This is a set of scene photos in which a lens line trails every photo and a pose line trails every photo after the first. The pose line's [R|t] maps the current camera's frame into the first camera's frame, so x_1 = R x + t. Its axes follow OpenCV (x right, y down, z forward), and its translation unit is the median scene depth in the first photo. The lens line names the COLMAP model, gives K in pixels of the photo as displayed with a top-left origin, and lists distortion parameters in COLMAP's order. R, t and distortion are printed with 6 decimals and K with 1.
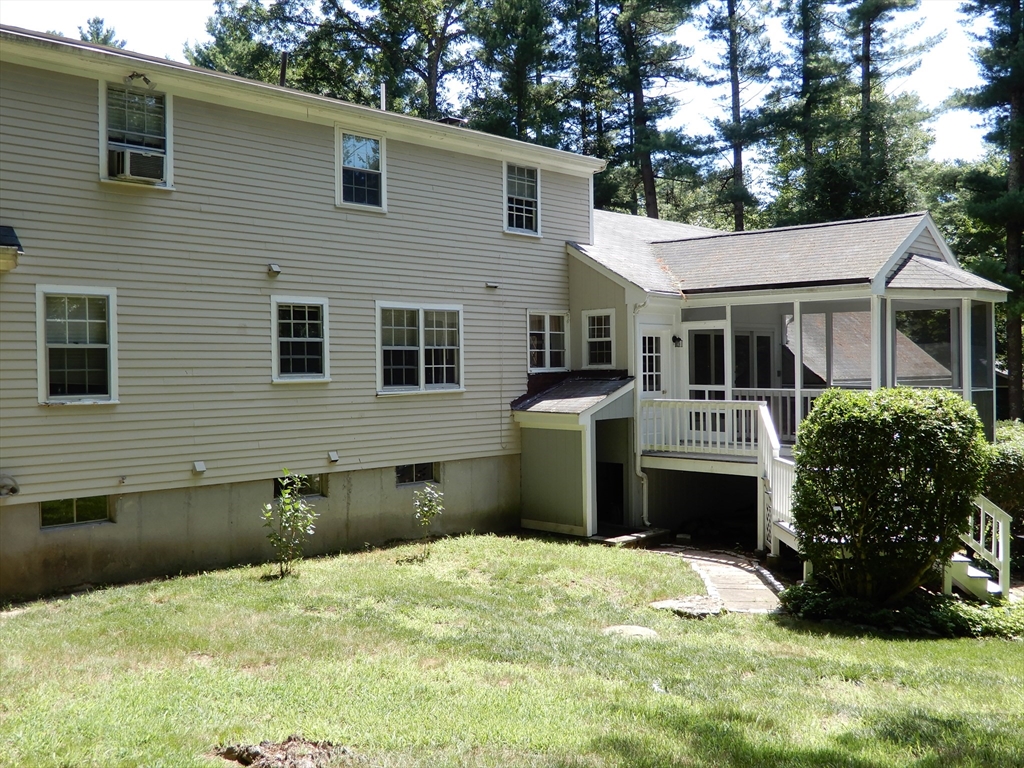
lens RADIAL K [[983.0, 0, 512.5], [0, 983.0, 382.9], [0, 0, 1]] dist [-0.006235, 0.000000]
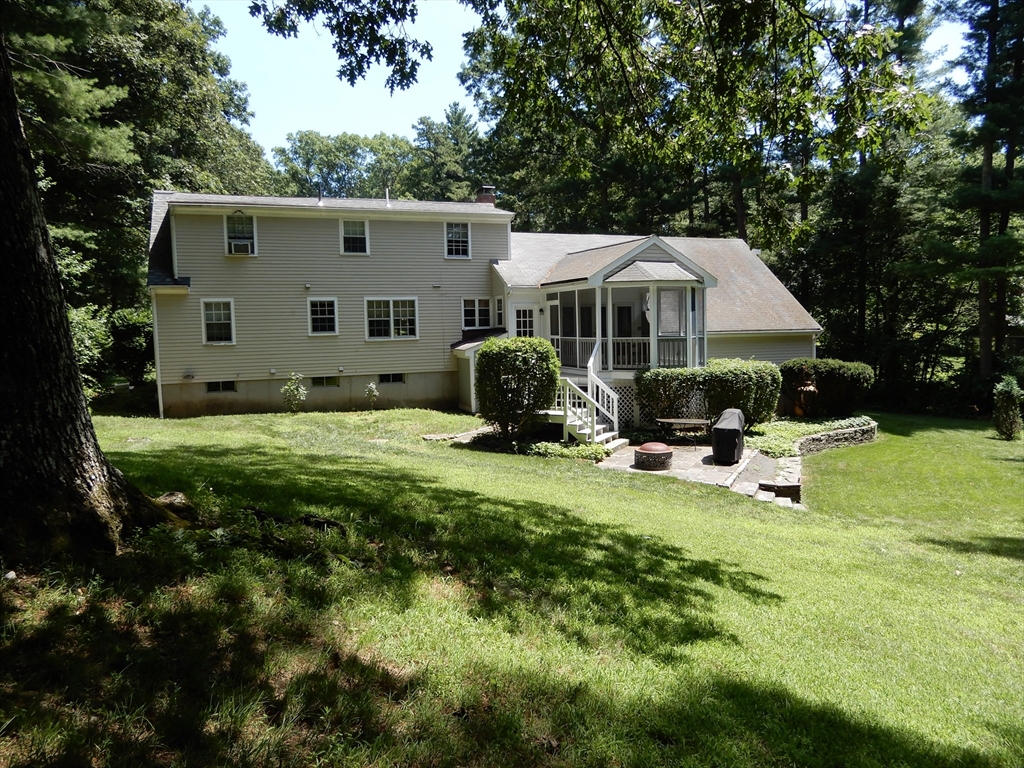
lens RADIAL K [[727.0, 0, 511.1], [0, 727.0, 384.7], [0, 0, 1]] dist [0.020099, -0.013507]
pose [[0.909539, 0.024568, -0.414891, 0.792245], [0.006293, 0.997323, 0.072853, -0.006175], [0.415570, -0.068873, 0.906950, -0.315398]]
